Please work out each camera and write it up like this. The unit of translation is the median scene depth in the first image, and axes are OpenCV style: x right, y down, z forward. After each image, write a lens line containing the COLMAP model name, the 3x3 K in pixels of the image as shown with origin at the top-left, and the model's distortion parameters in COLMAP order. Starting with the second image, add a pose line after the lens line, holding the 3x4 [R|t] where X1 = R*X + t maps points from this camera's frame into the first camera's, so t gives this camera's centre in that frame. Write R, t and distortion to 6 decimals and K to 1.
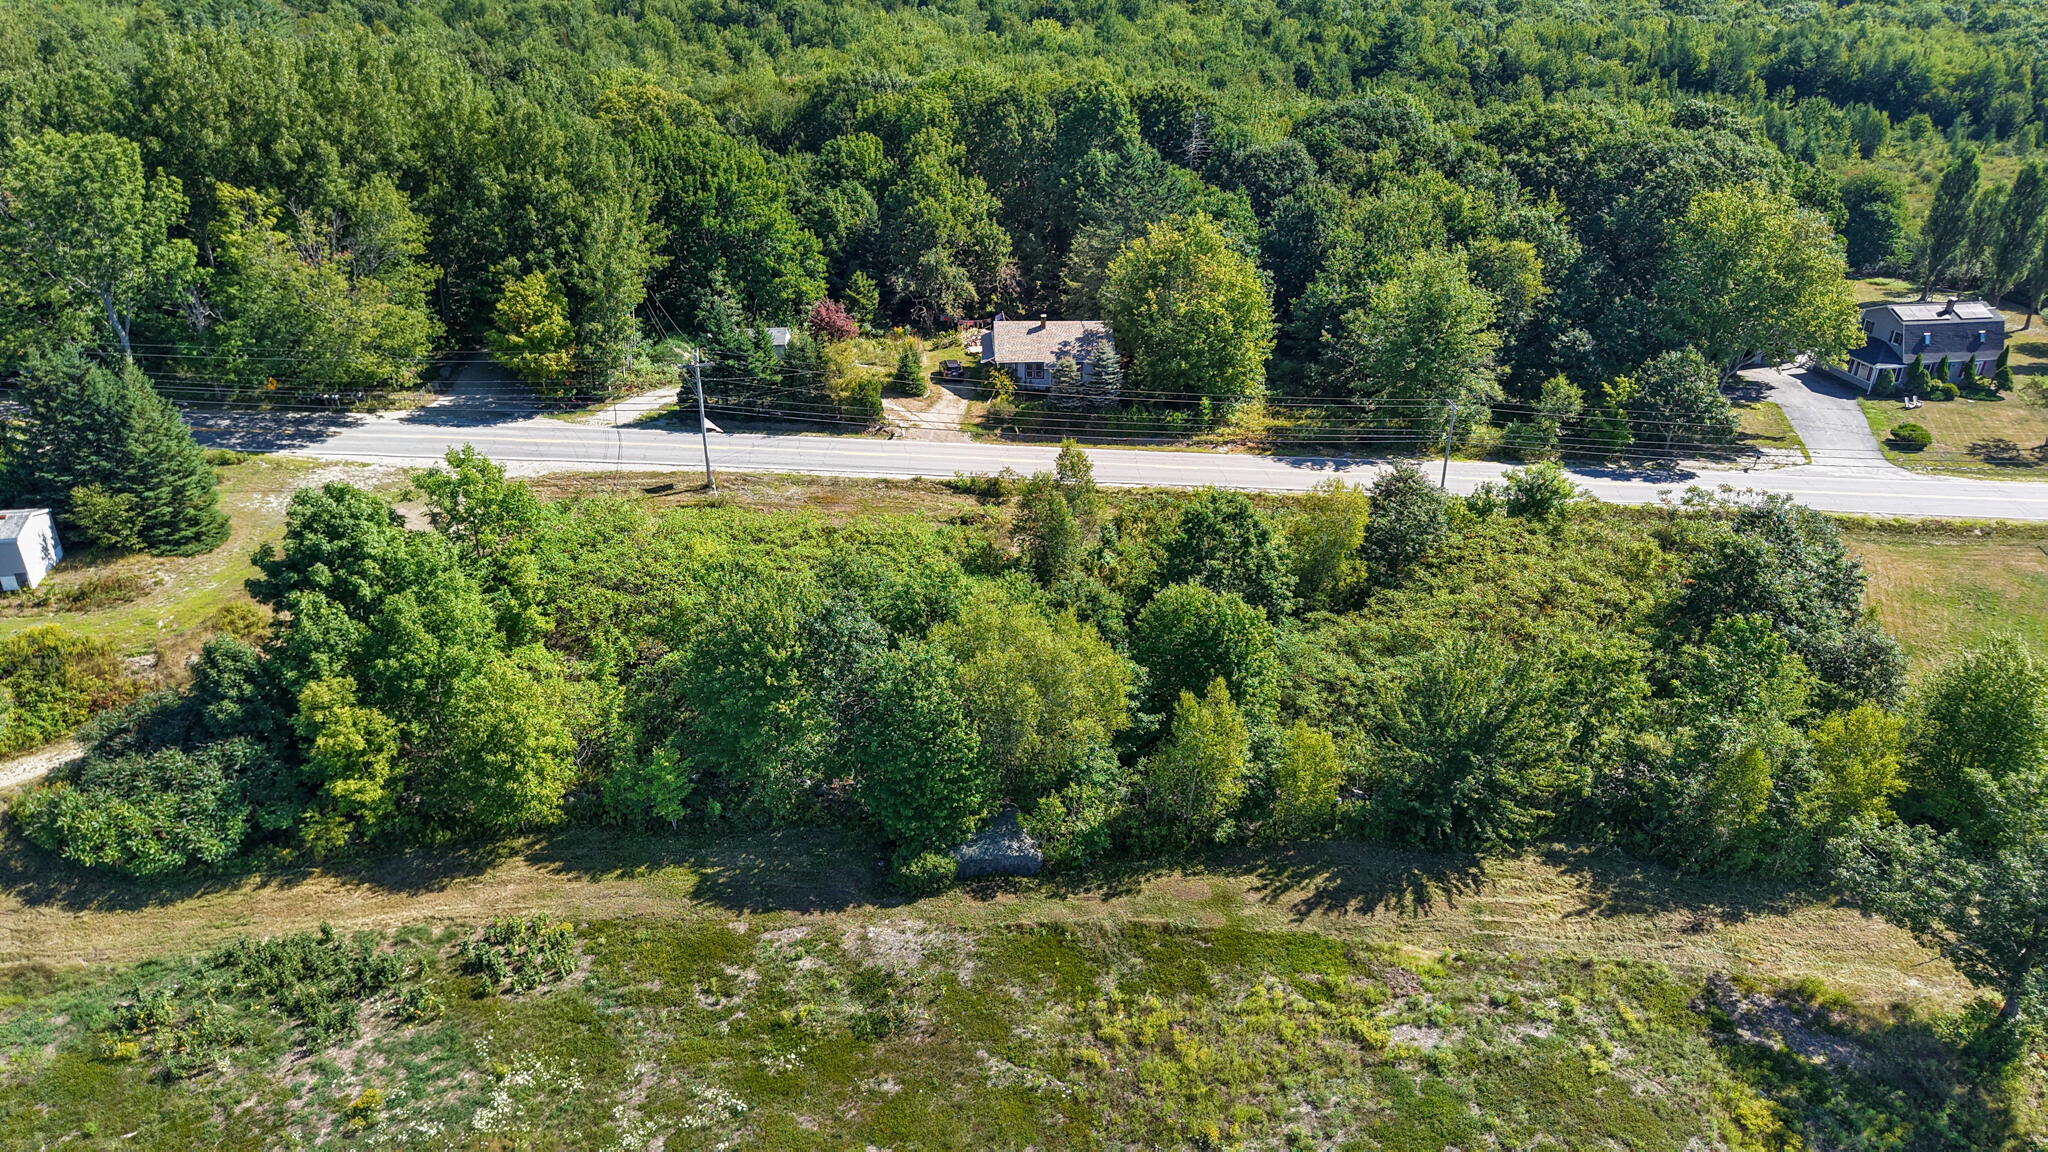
lens RADIAL K [[1352.2, 0, 1024.0], [0, 1352.2, 576.0], [0, 0, 1]] dist [0.007529, -0.010851]
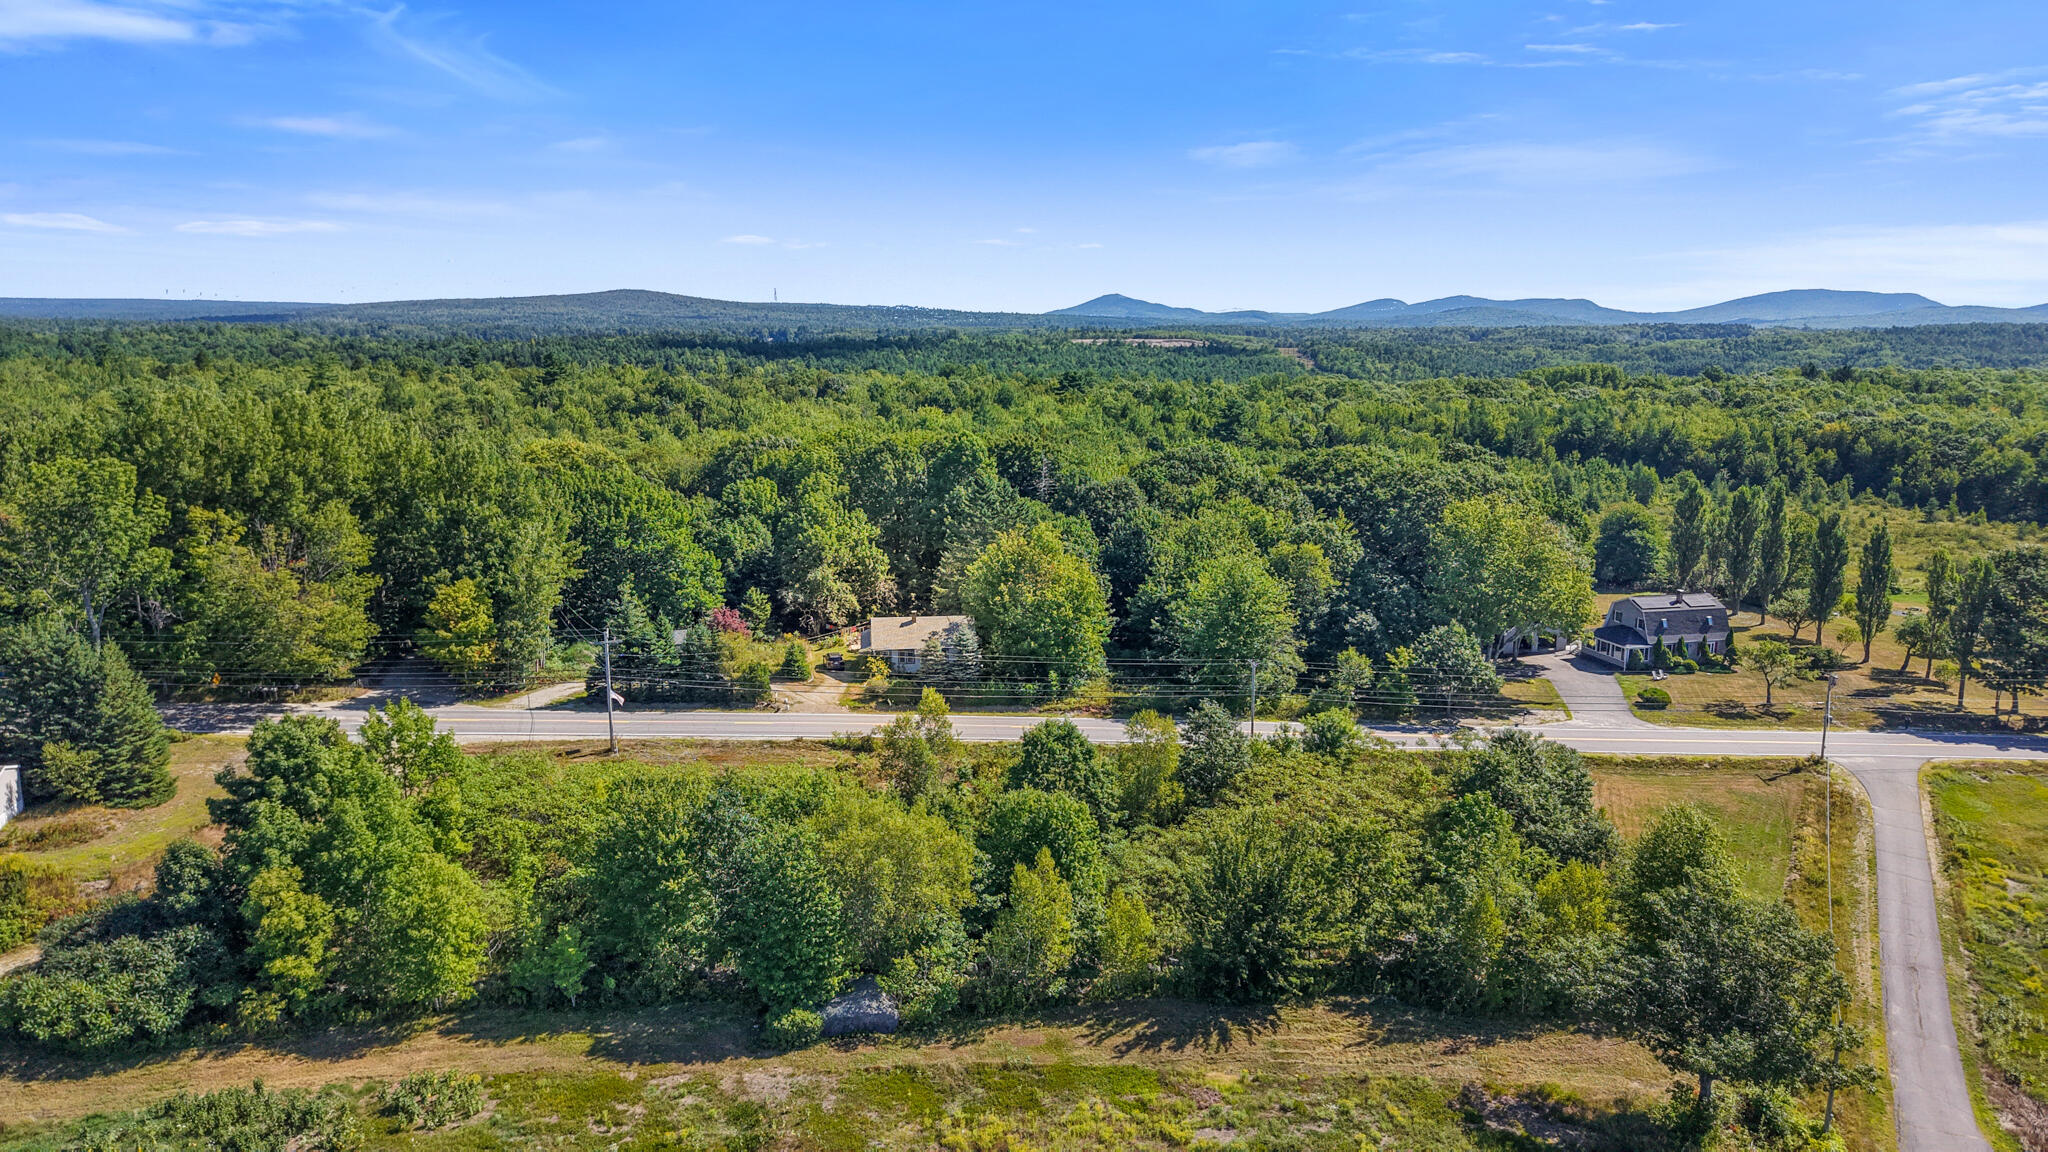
lens RADIAL K [[1334.3, 0, 1024.0], [0, 1334.3, 576.0], [0, 0, 1]] dist [-0.001042, -0.006334]
pose [[0.996758, -0.021395, 0.077562, 0.032447], [0.041405, 0.962955, -0.266465, 0.125863], [-0.068988, 0.268812, 0.960719, -0.163151]]
